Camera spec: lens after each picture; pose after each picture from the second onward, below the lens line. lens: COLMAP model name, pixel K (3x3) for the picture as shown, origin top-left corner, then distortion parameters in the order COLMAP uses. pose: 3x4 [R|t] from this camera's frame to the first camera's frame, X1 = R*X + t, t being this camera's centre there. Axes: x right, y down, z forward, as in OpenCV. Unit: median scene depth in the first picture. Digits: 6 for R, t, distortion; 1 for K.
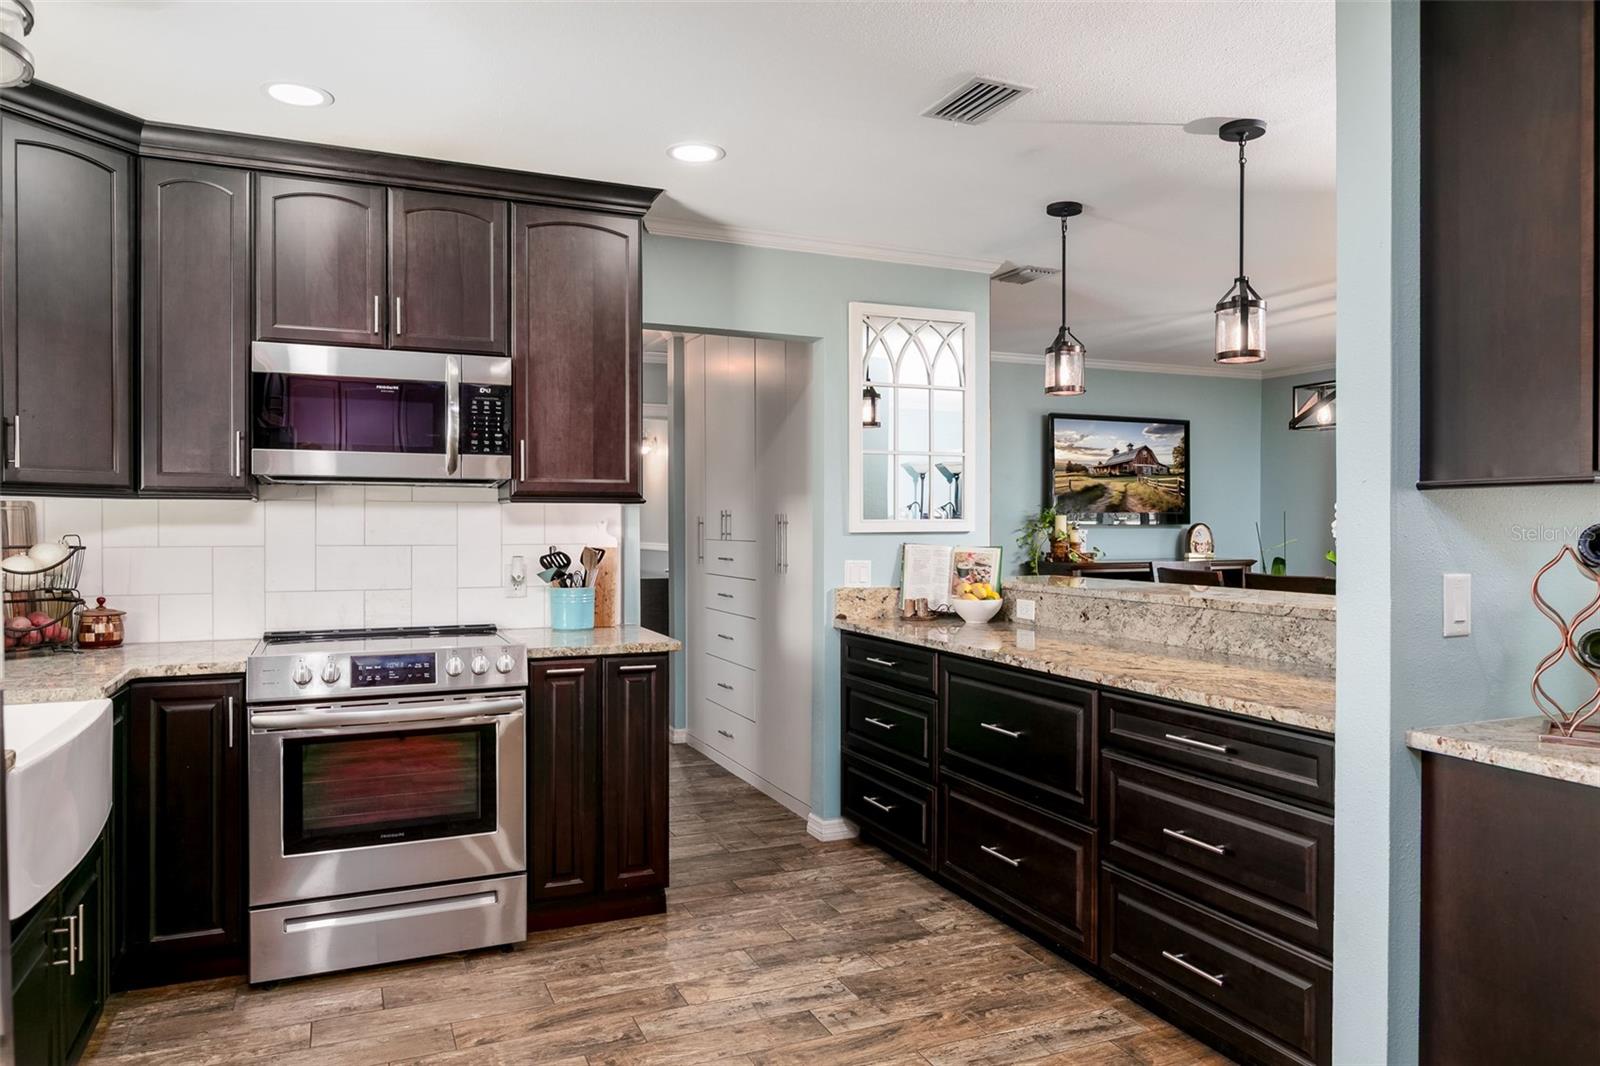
lens RADIAL K [[1067.1, 0, 800.0], [0, 1067.1, 533.0], [0, 0, 1]] dist [0.000968, -0.000120]
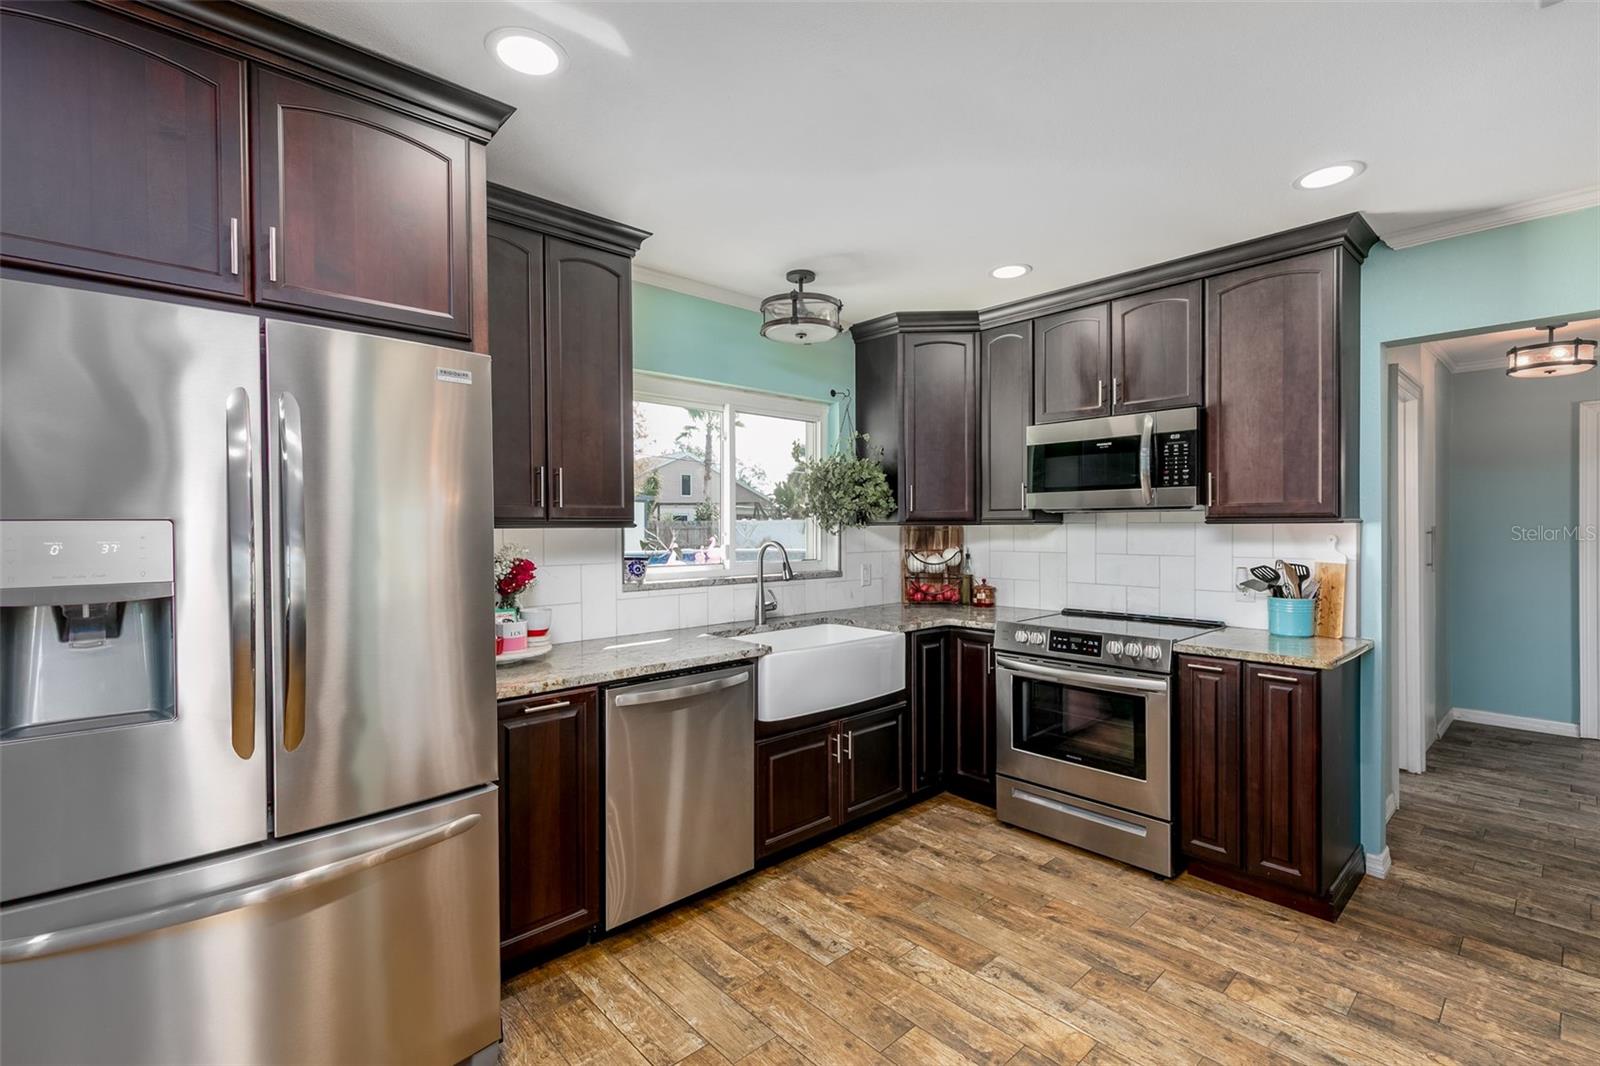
lens RADIAL K [[715.7, 0, 800.0], [0, 715.7, 533.0], [0, 0, 1]] dist [0.007491, -0.000145]
pose [[0.326170, 0.007004, -0.945285, 0.378237], [-0.000850, 0.999974, 0.007116, -0.024930], [0.945311, -0.001517, 0.326167, 0.305880]]
